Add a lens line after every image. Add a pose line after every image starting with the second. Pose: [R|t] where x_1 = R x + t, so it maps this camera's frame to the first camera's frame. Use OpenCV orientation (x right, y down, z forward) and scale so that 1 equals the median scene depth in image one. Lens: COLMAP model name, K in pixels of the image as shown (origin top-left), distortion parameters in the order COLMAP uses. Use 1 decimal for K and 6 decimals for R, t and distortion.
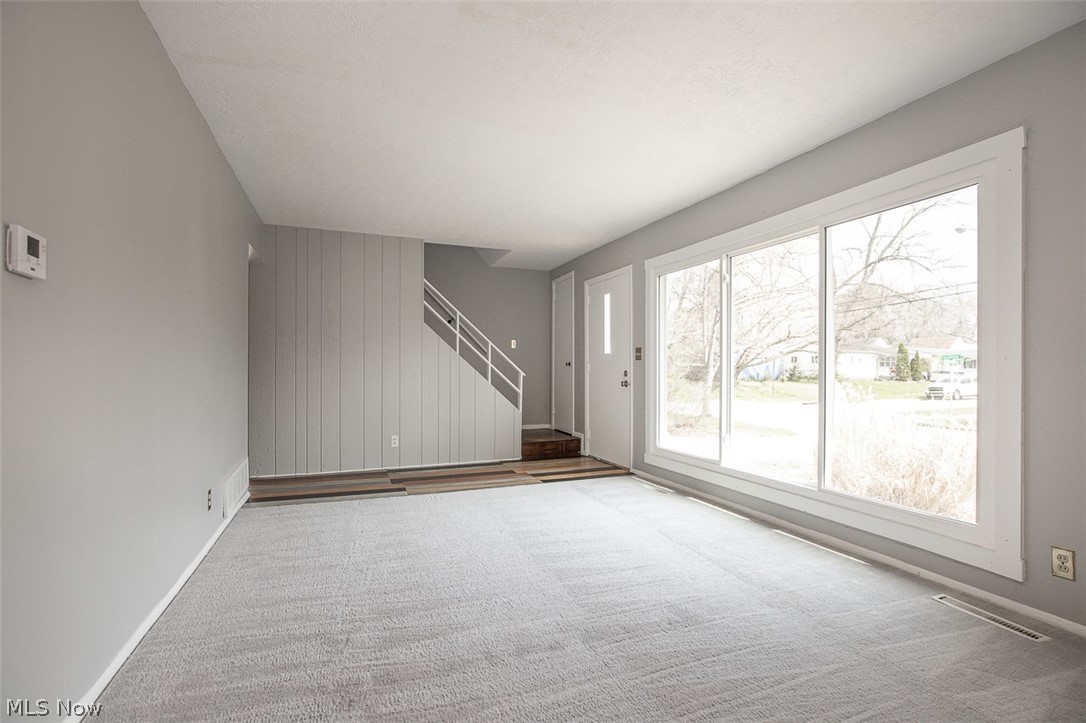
lens RADIAL K [[499.8, 0, 541.6], [0, 499.8, 369.2], [0, 0, 1]] dist [-0.003495, 0.000134]
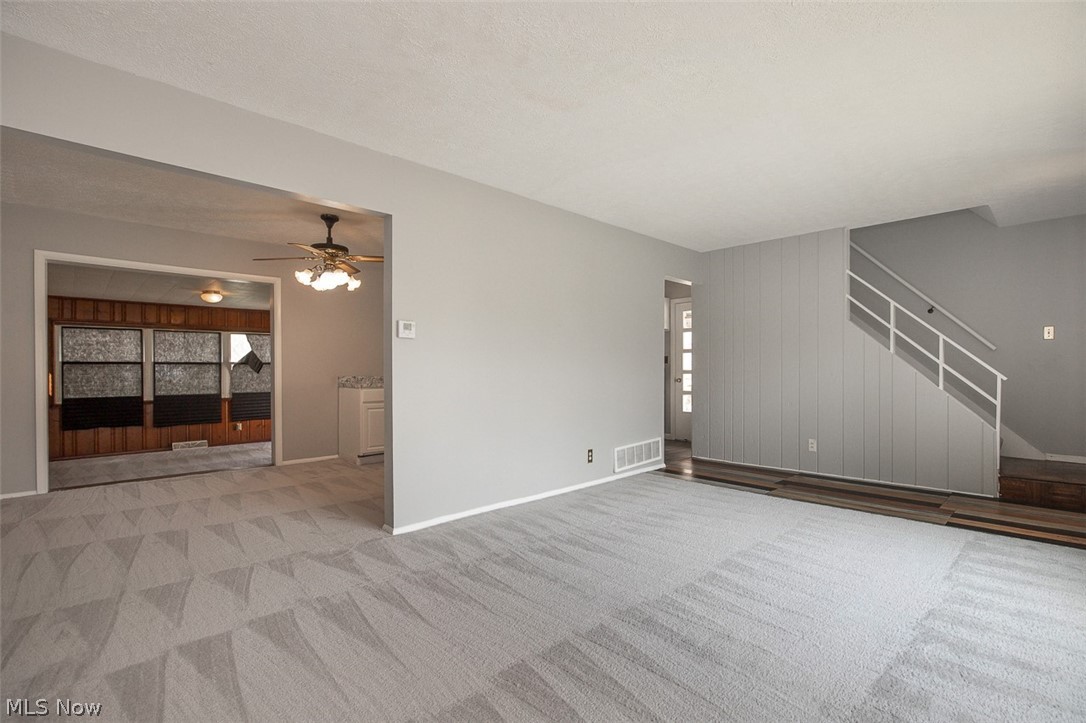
lens RADIAL K [[499.8, 0, 541.6], [0, 499.8, 369.2], [0, 0, 1]] dist [-0.003495, 0.000134]
pose [[0.387978, -0.002187, -0.921666, 0.492128], [0.002188, 0.999997, -0.001451, -0.003307], [0.921666, -0.001454, 0.387982, 0.182306]]
